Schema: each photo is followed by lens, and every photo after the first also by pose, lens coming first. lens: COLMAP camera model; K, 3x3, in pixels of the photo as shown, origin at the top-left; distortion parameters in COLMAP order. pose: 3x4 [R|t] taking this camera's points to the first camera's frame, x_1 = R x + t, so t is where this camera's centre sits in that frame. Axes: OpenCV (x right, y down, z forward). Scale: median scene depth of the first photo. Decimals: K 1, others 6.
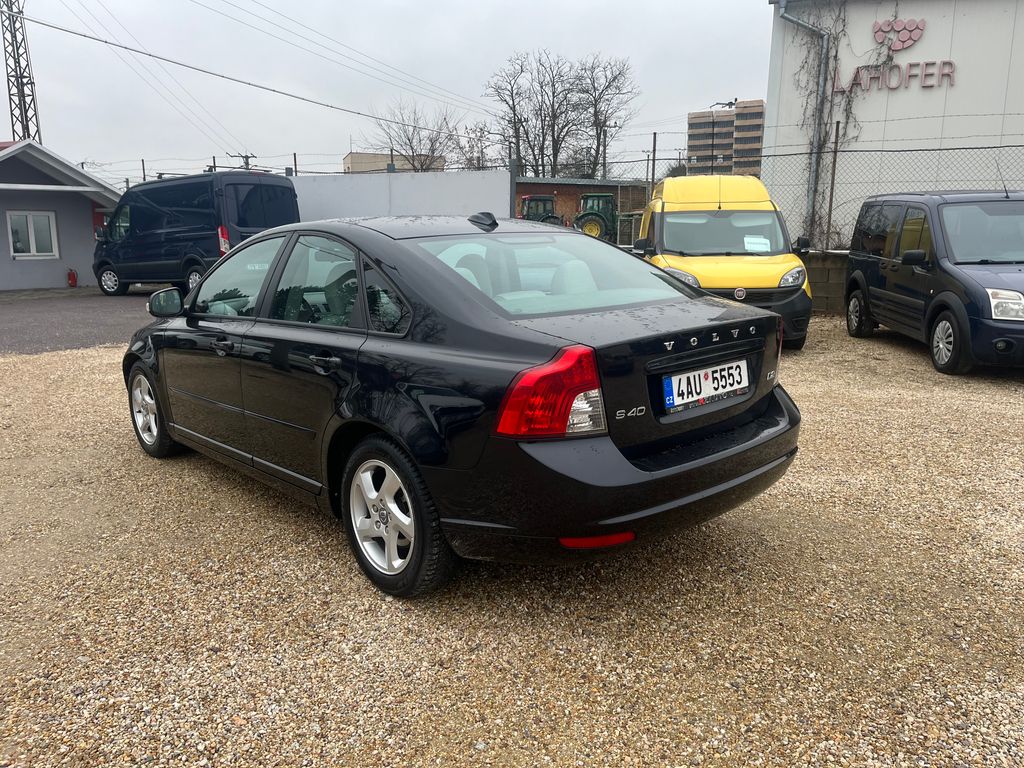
lens RADIAL K [[764.6, 0, 513.7], [0, 764.6, 387.0], [0, 0, 1]] dist [0.061928, -0.073560]
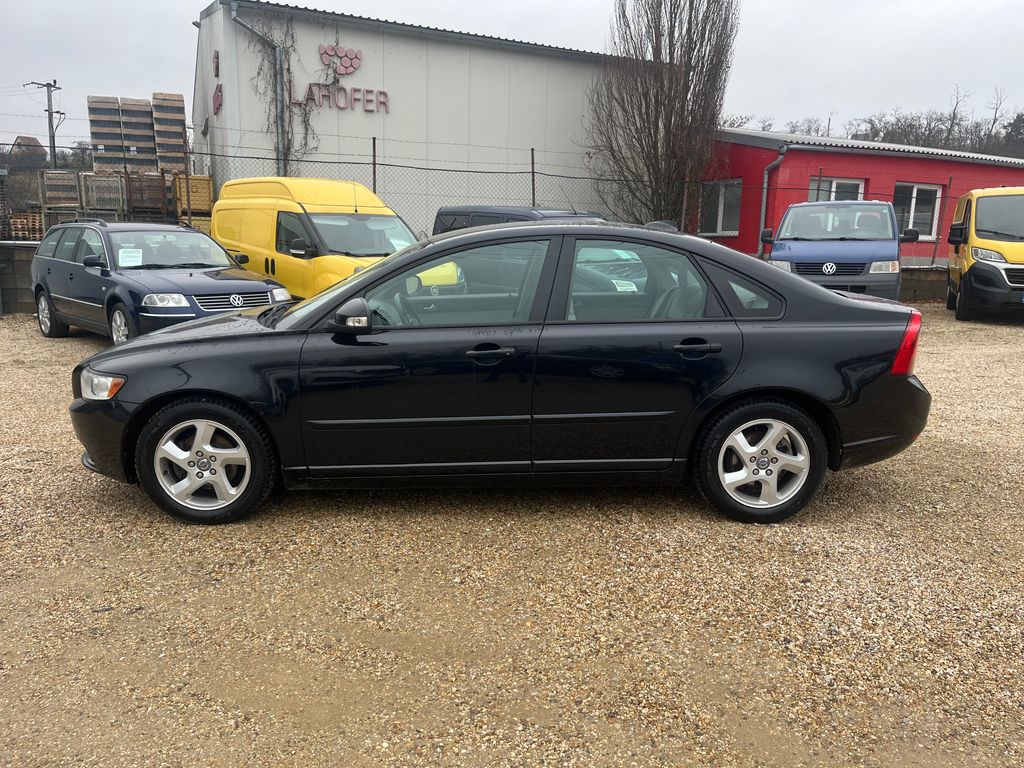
lens RADIAL K [[764.6, 0, 522.2], [0, 764.6, 388.2], [0, 0, 1]] dist [0.061928, -0.073560]
pose [[0.663794, -0.131416, 0.736280, -0.216543], [0.130139, 0.989719, 0.059325, -0.012855], [-0.736507, 0.056439, 0.674072, 0.069461]]
